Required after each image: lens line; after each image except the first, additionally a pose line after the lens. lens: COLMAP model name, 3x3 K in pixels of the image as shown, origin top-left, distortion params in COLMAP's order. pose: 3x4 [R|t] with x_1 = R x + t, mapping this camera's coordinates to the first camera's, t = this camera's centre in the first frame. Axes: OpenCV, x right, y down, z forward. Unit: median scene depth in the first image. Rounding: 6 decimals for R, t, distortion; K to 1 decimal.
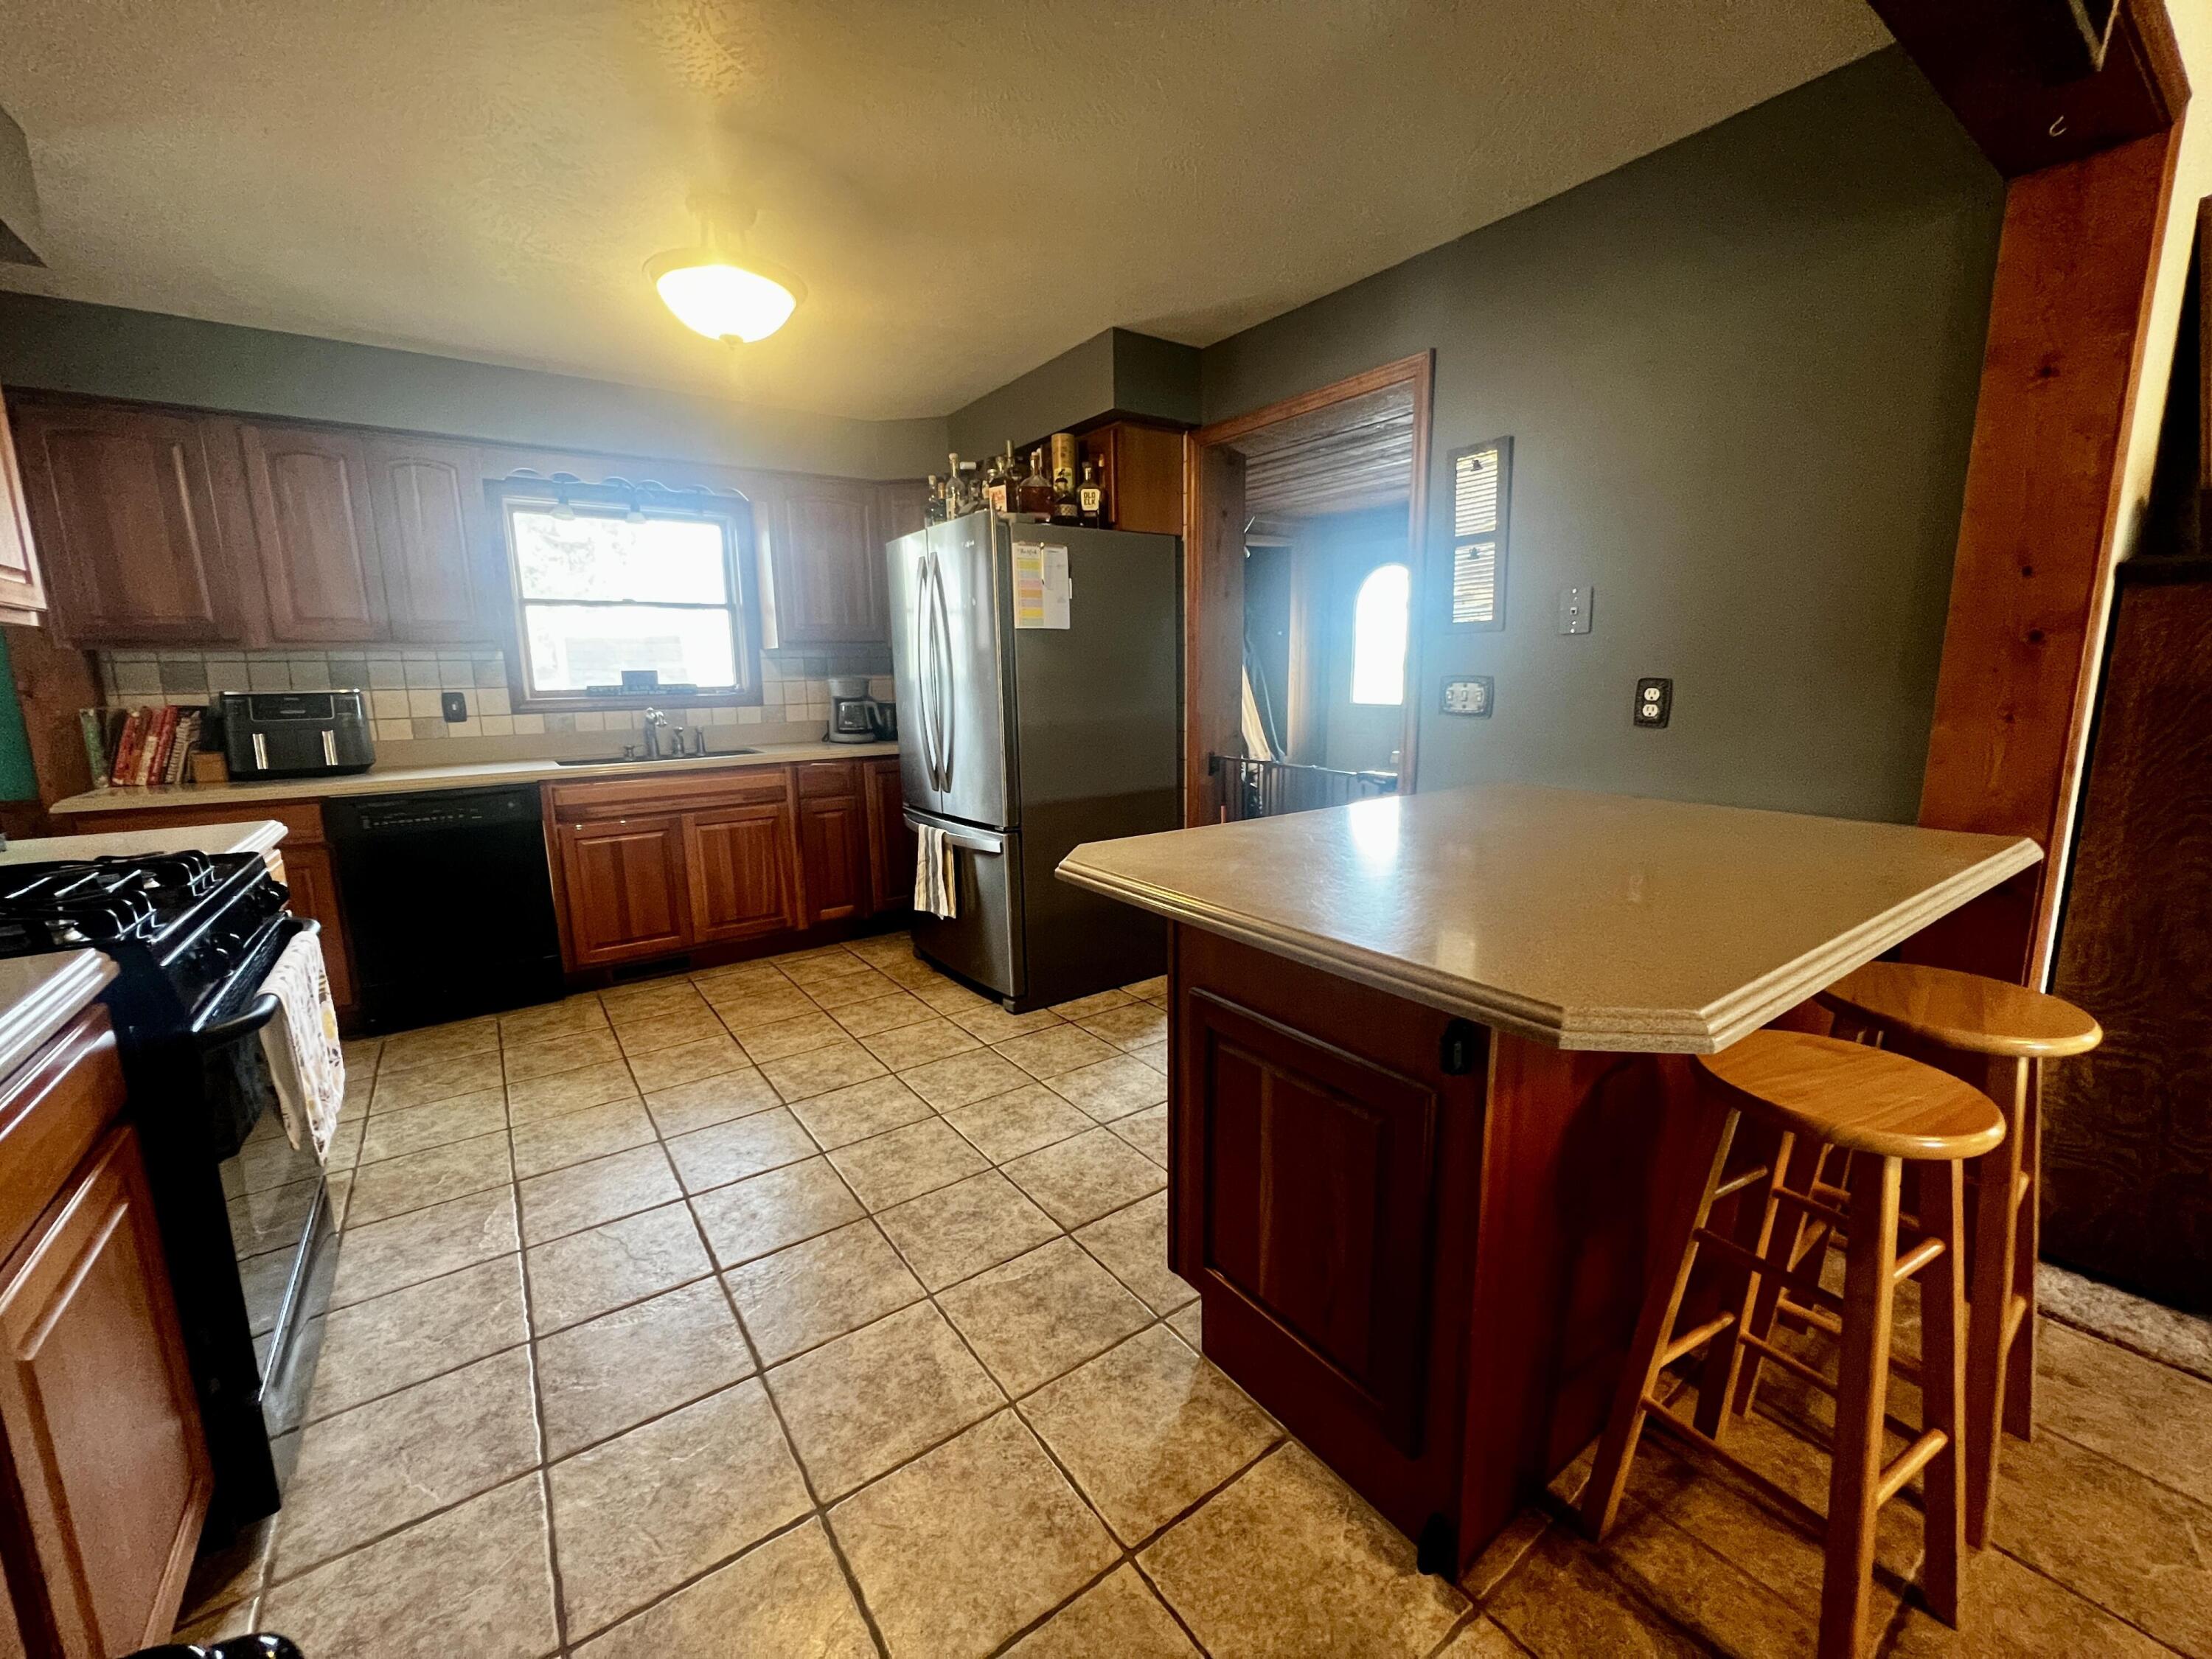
lens RADIAL K [[889.5, 0, 1116.7], [0, 889.5, 822.0], [0, 0, 1]] dist [-0.001820, 0.000294]
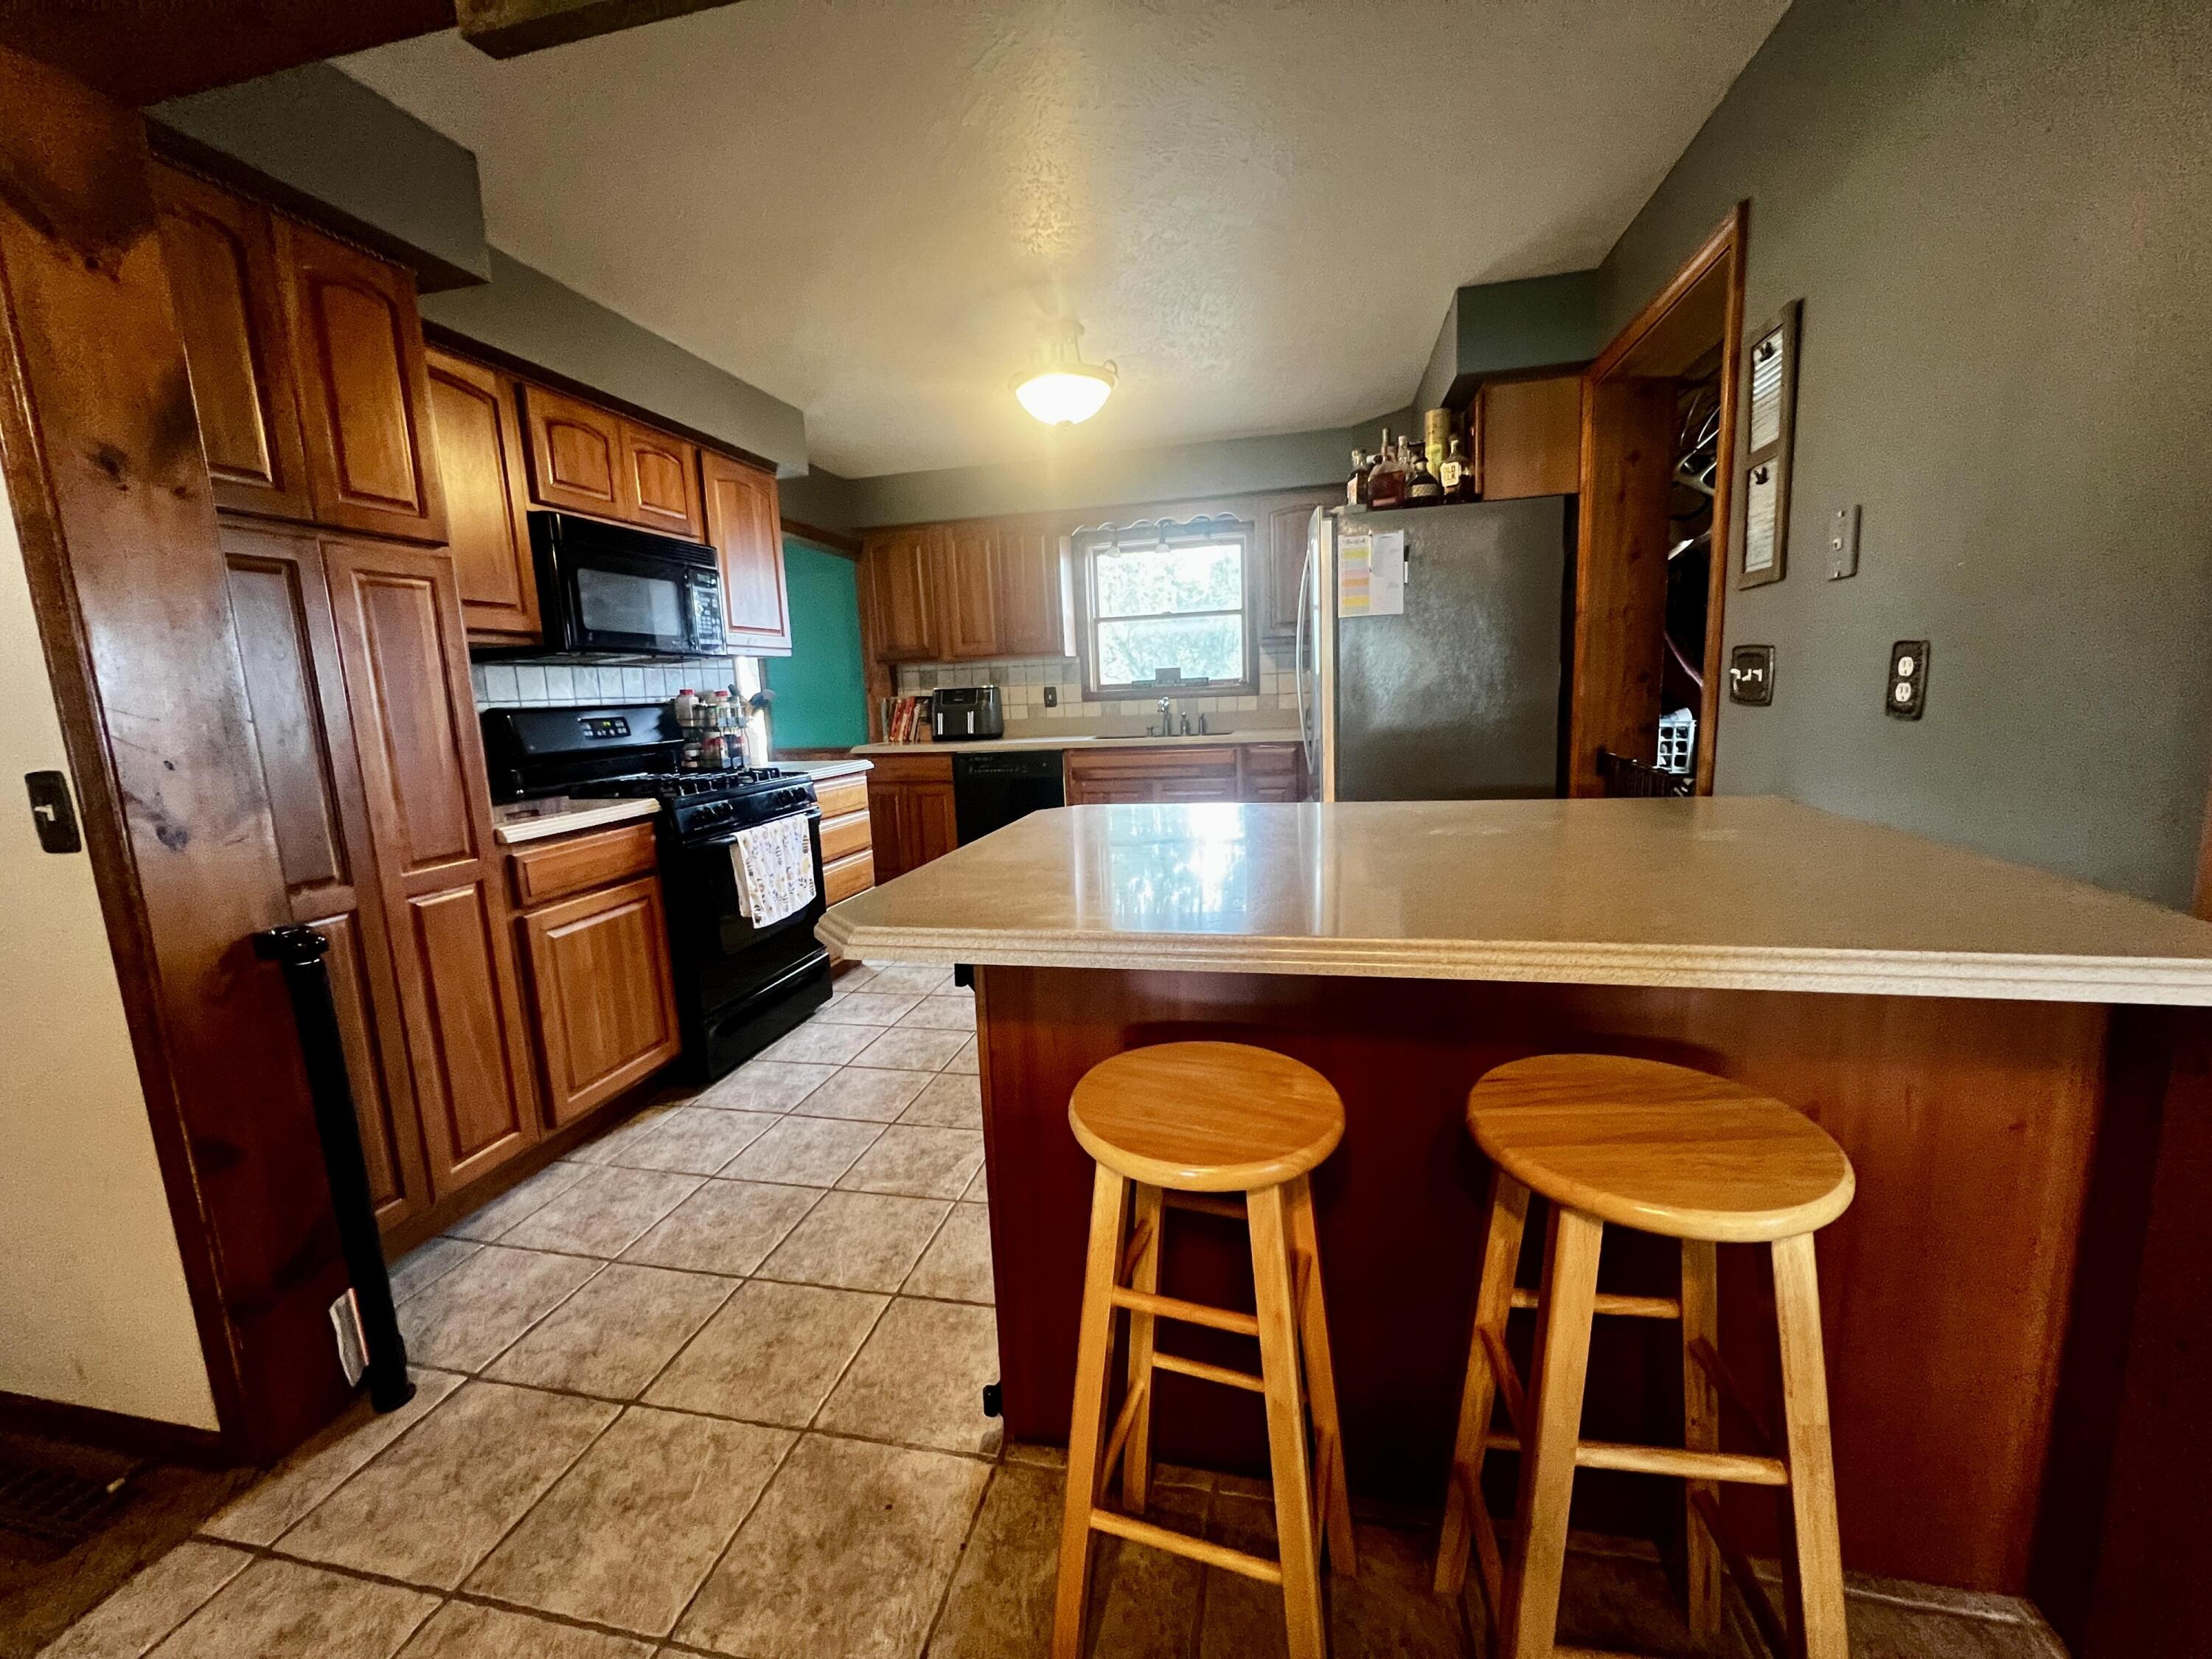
lens RADIAL K [[889.5, 0, 1096.7], [0, 889.5, 824.9], [0, 0, 1]] dist [-0.001820, 0.000294]
pose [[0.663397, 0.103459, -0.741081, 0.467087], [-0.095240, 0.994015, 0.053514, -0.007613], [0.742182, 0.035079, 0.669280, 0.105003]]
